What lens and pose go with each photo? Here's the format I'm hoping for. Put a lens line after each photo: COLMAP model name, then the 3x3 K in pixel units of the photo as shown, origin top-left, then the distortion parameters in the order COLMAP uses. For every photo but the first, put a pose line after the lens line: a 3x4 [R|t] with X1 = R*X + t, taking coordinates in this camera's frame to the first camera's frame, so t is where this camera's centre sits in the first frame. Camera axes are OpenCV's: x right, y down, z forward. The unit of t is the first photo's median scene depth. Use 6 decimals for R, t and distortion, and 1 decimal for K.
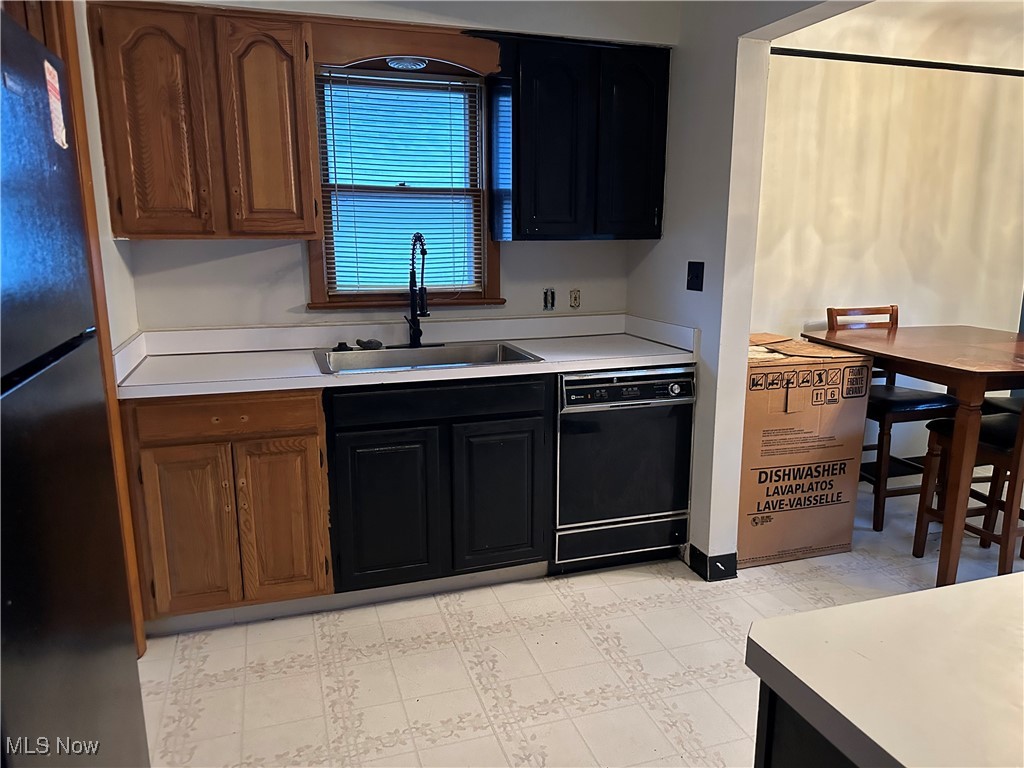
lens RADIAL K [[732.3, 0, 512.0], [0, 732.3, 384.0], [0, 0, 1]] dist [0.081478, -0.104786]
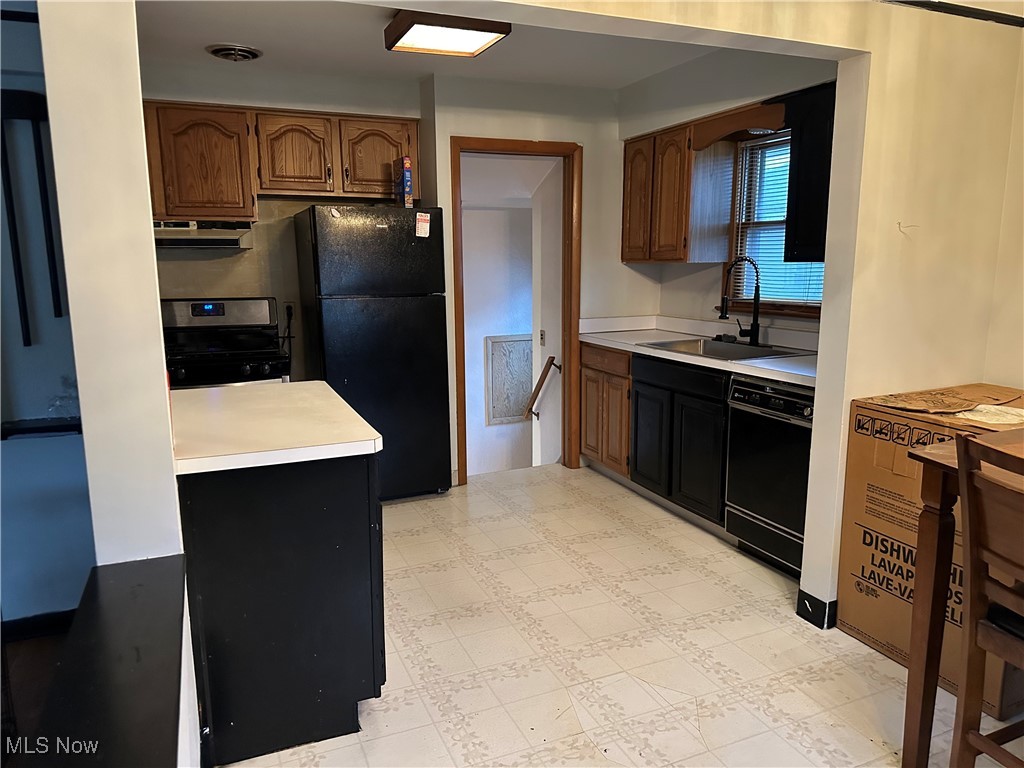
lens RADIAL K [[732.3, 0, 512.0], [0, 732.3, 384.0], [0, 0, 1]] dist [0.081478, -0.104786]
pose [[0.075417, 0.167702, -0.982949, 1.164725], [-0.188200, 0.970434, 0.151127, -0.105201], [0.979231, 0.173593, 0.104748, 0.484531]]
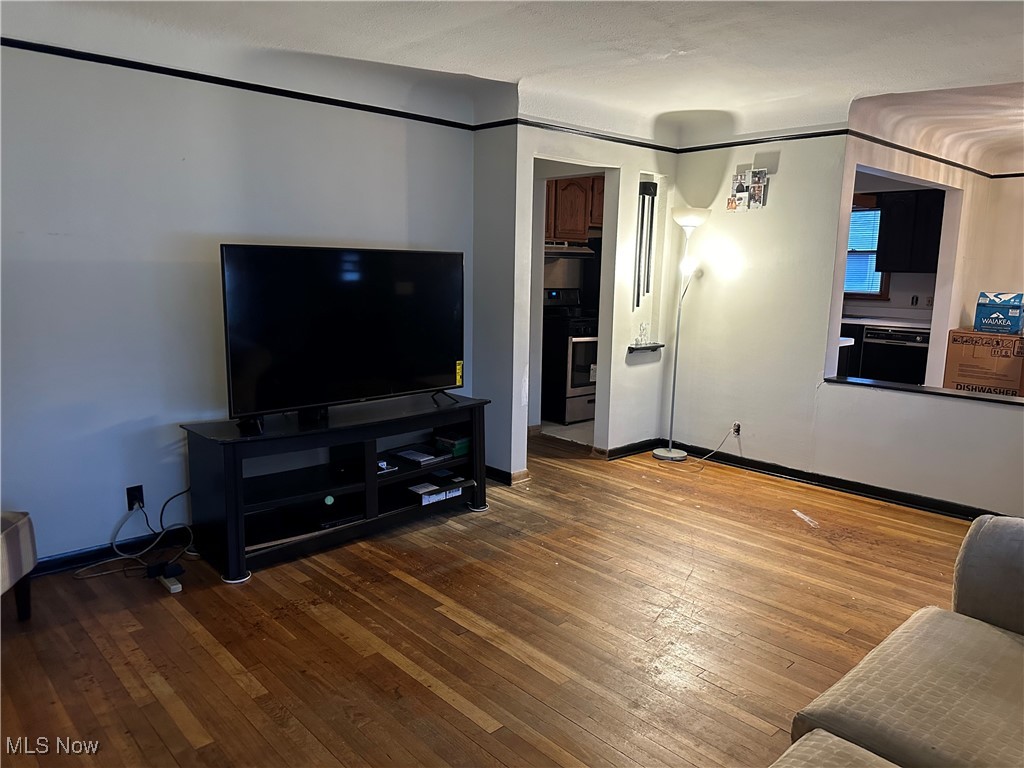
lens RADIAL K [[732.3, 0, 512.0], [0, 732.3, 384.0], [0, 0, 1]] dist [0.081478, -0.104786]
pose [[0.413923, 0.151346, -0.897642, 1.752200], [-0.194560, 0.978005, 0.075180, 0.211547], [0.889277, 0.143526, 0.434265, -1.066111]]
